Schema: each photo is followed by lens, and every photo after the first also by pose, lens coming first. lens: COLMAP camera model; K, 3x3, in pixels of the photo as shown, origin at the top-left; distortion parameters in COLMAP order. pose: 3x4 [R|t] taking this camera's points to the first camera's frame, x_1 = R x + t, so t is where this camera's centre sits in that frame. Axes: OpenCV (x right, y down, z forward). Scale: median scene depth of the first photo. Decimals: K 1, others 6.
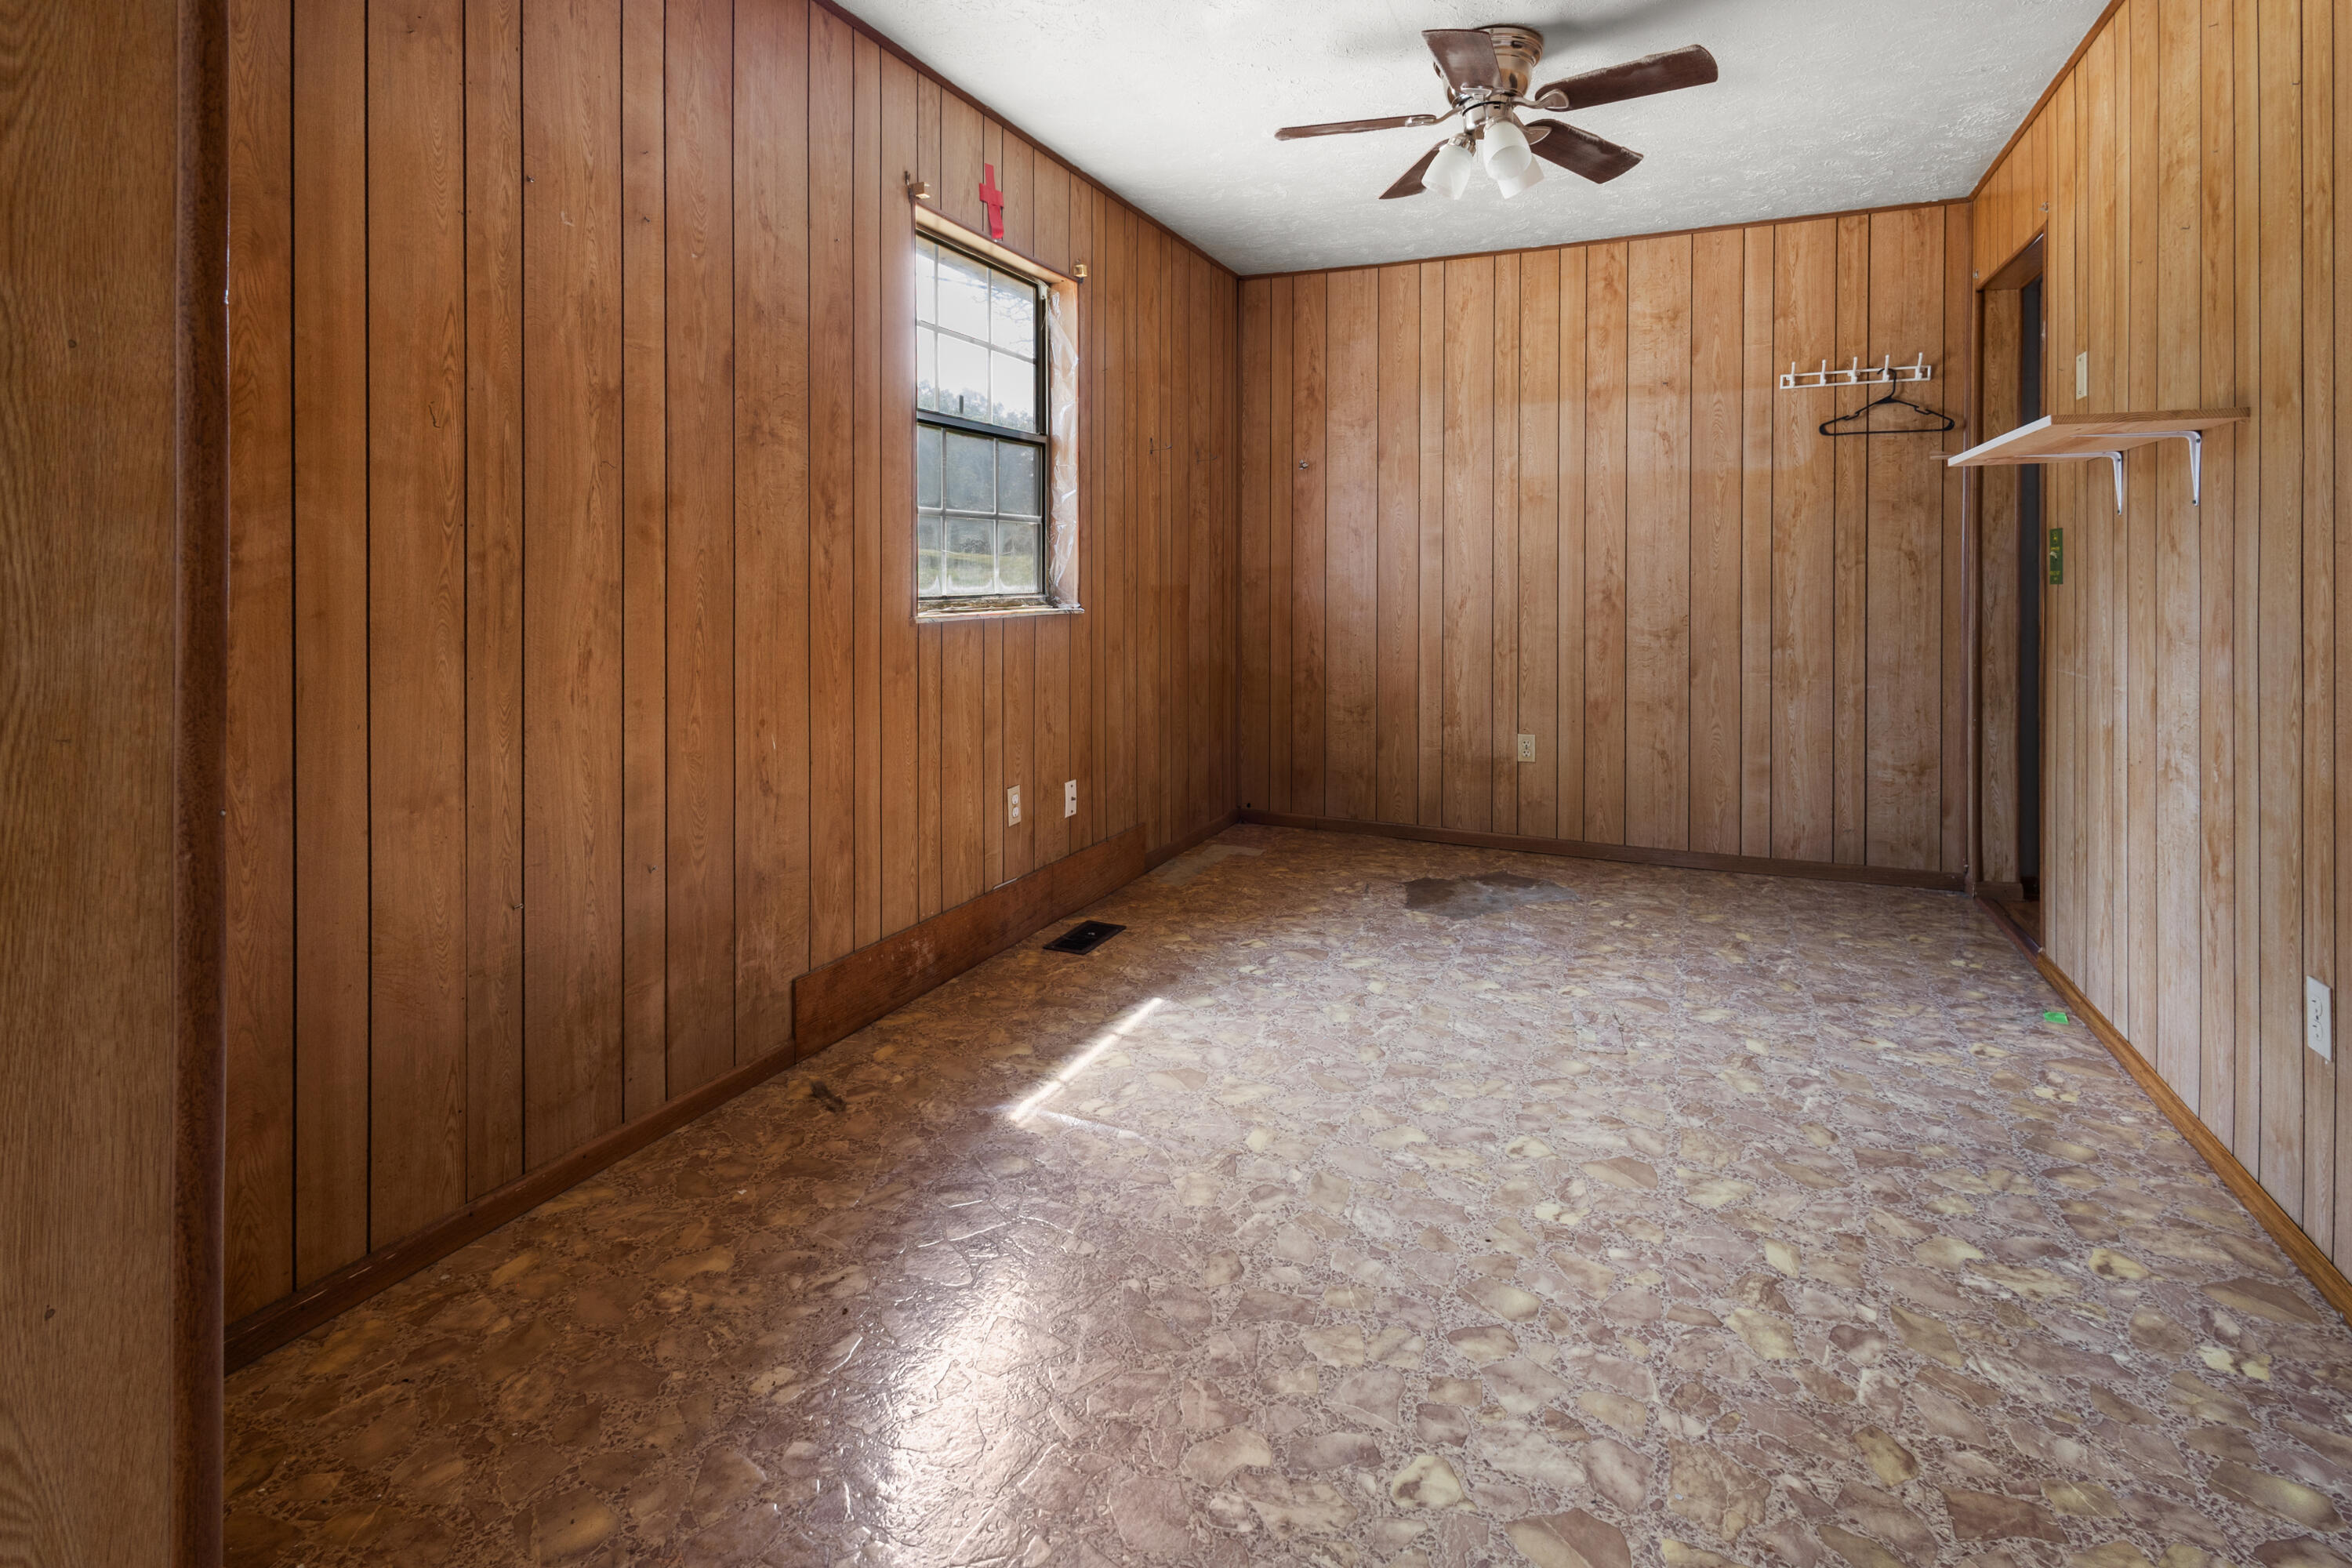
lens RADIAL K [[1115.8, 0, 1166.0], [0, 1115.8, 685.4], [0, 0, 1]] dist [0.010632, 0.000186]
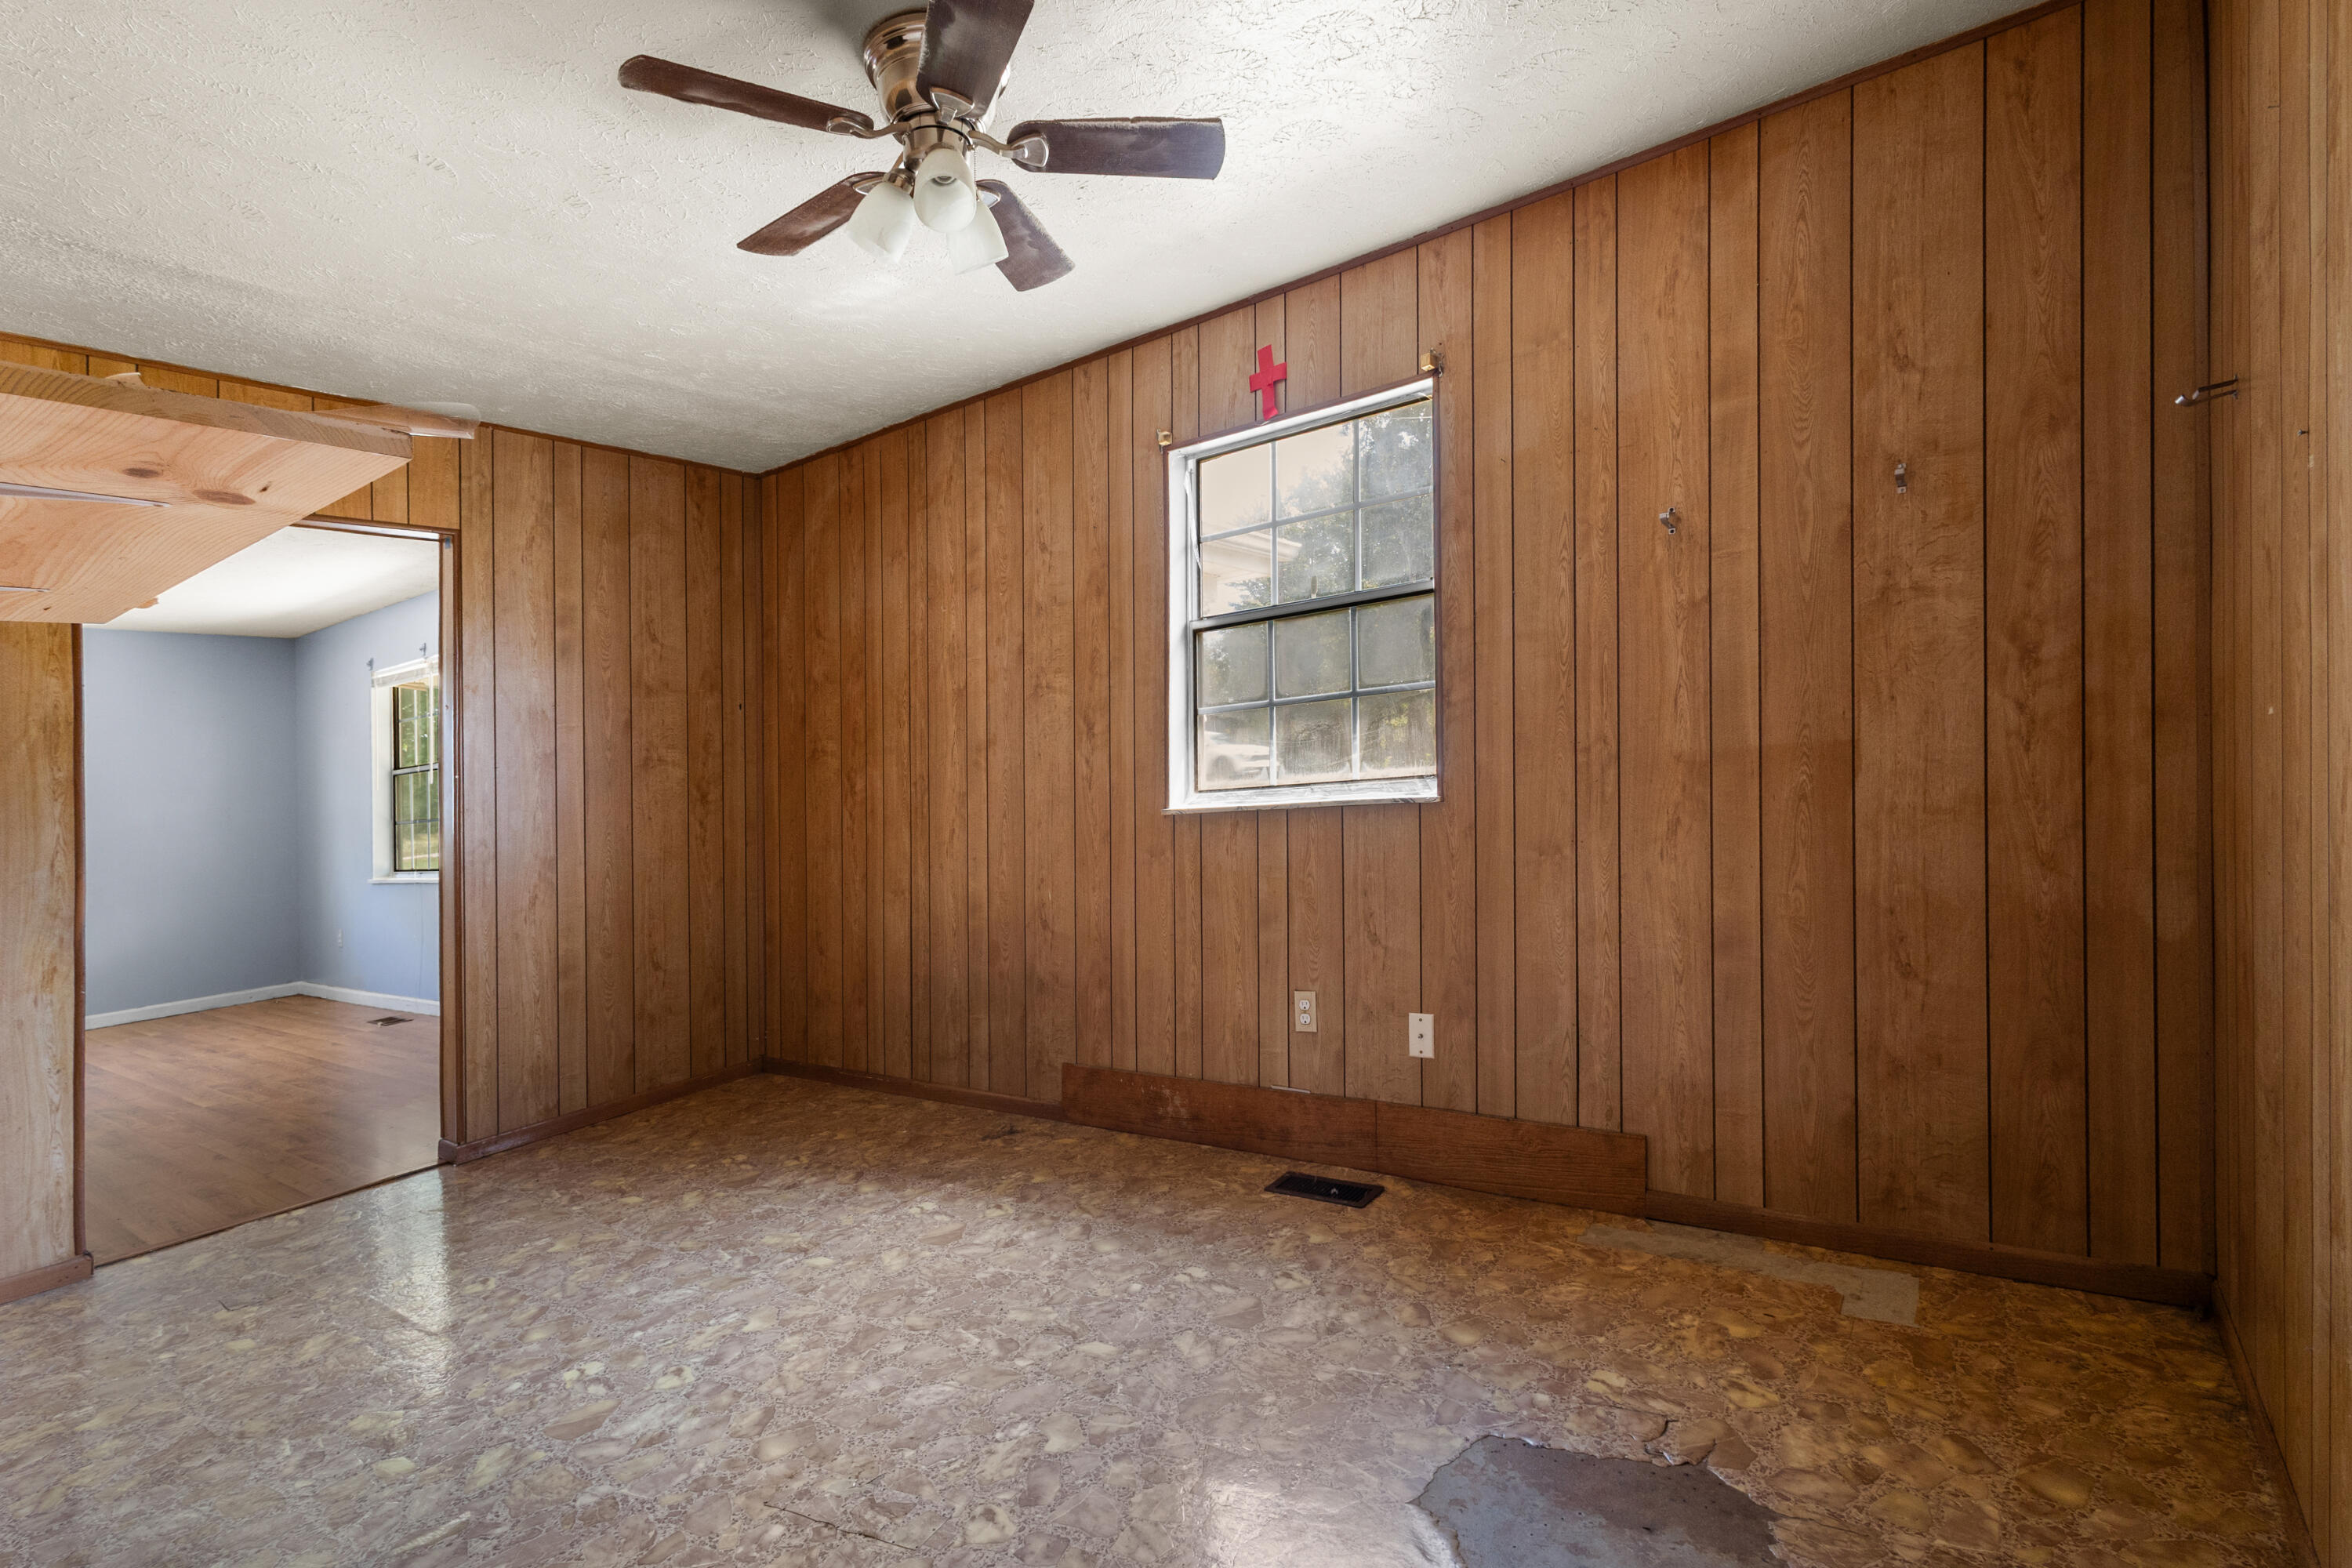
lens RADIAL K [[1162.9, 0, 1176.0], [0, 1162.9, 784.0], [0, 0, 1]] dist [0.002416, -0.001305]
pose [[-0.205815, 0.024518, -0.978284, 1.100388], [-0.020977, 0.999346, 0.029459, -0.142417], [0.978366, 0.026584, -0.205166, 1.455973]]
